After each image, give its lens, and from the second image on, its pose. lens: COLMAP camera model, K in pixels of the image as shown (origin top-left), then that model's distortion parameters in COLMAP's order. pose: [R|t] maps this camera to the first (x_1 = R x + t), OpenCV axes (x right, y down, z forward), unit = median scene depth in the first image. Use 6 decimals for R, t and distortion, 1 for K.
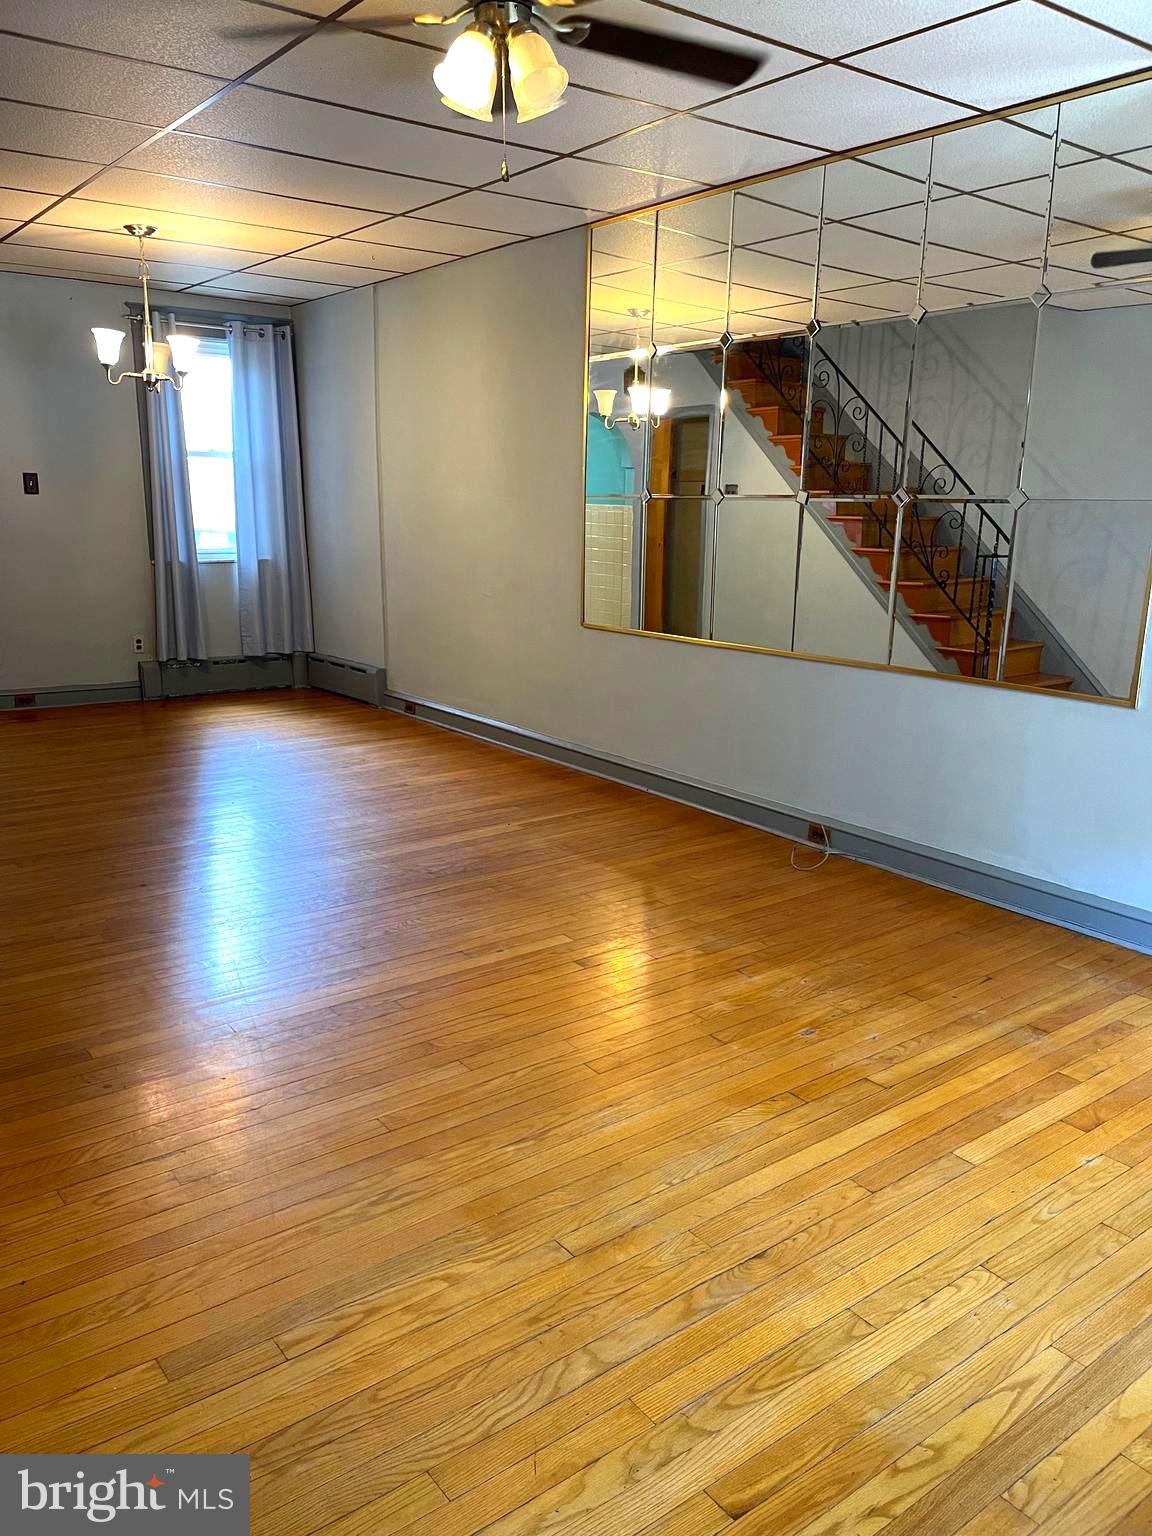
lens RADIAL K [[1157.6, 0, 581.5], [0, 1157.6, 769.6], [0, 0, 1]] dist [0.010883, 0.003191]
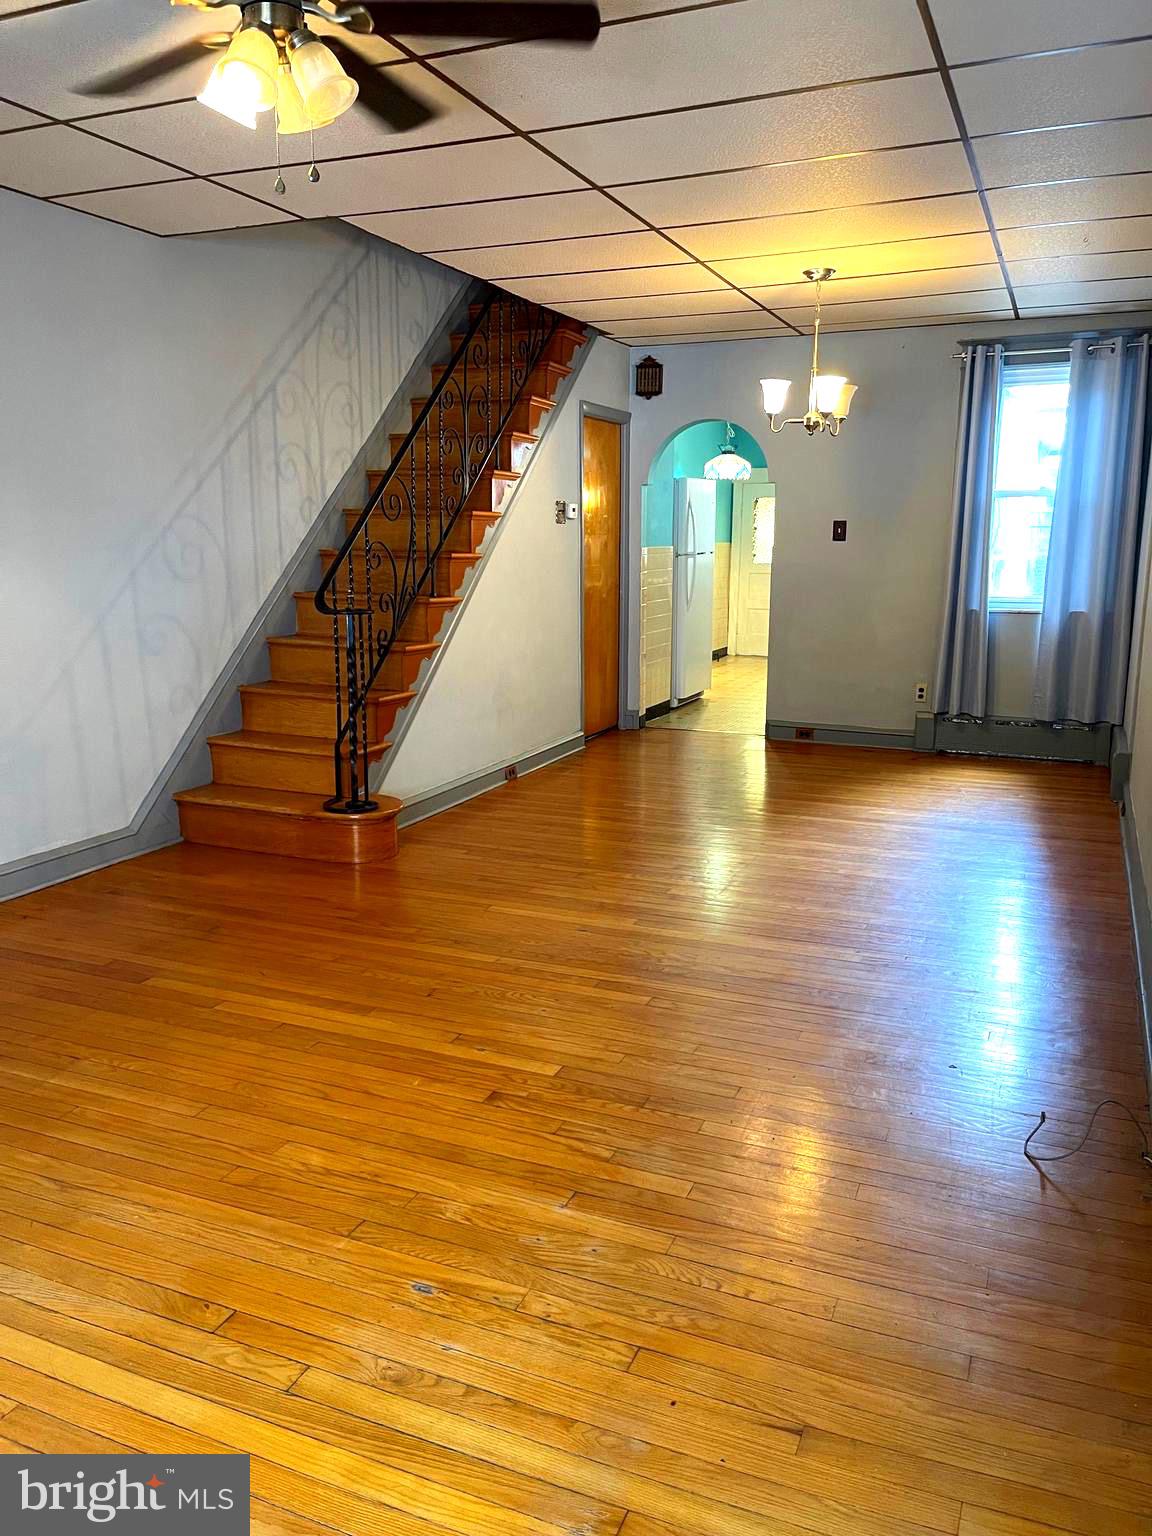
lens RADIAL K [[1157.6, 0, 578.1], [0, 1157.6, 770.7], [0, 0, 1]] dist [0.010883, 0.003191]
pose [[0.485923, 0.154951, -0.860157, 0.413292], [-0.189447, 0.979434, 0.069414, -0.074838], [0.853223, 0.129224, 0.505284, 0.358862]]
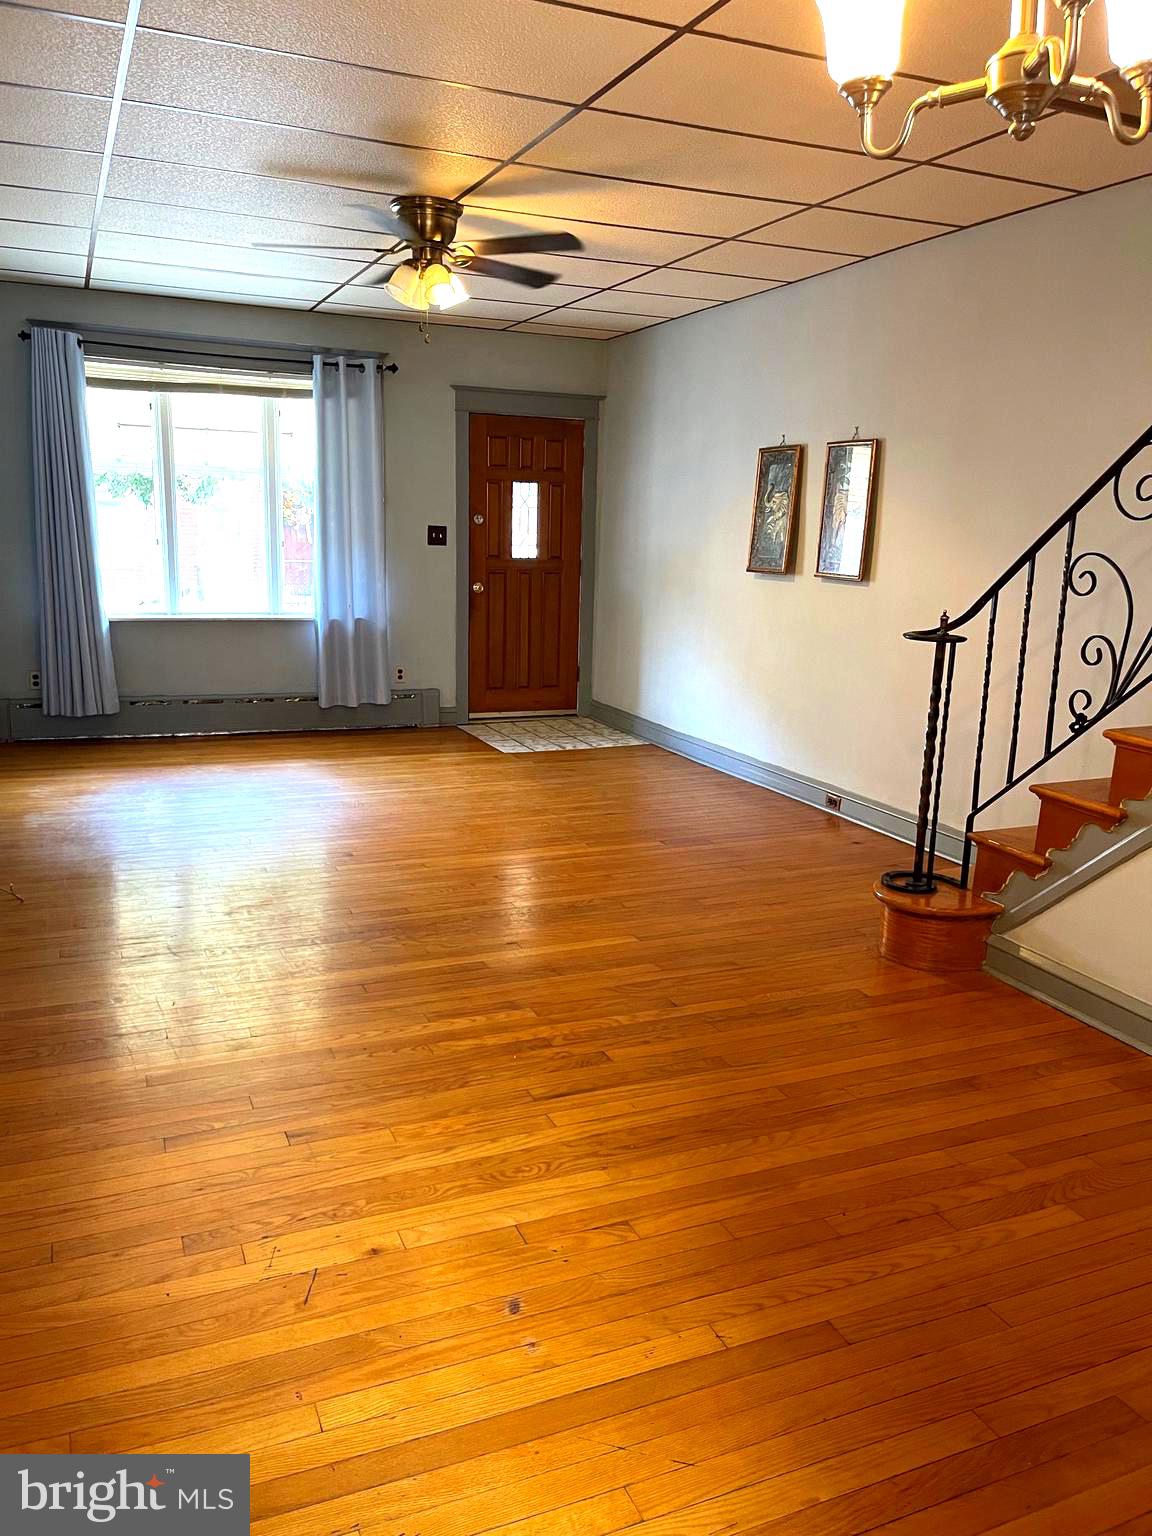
lens RADIAL K [[1157.6, 0, 574.4], [0, 1157.6, 767.4], [0, 0, 1]] dist [0.010883, 0.003191]
pose [[-0.967765, -0.090524, 0.235026, -0.823432], [0.018015, 0.905902, 0.423104, -0.448304], [-0.251212, 0.413699, -0.875069, 1.810169]]
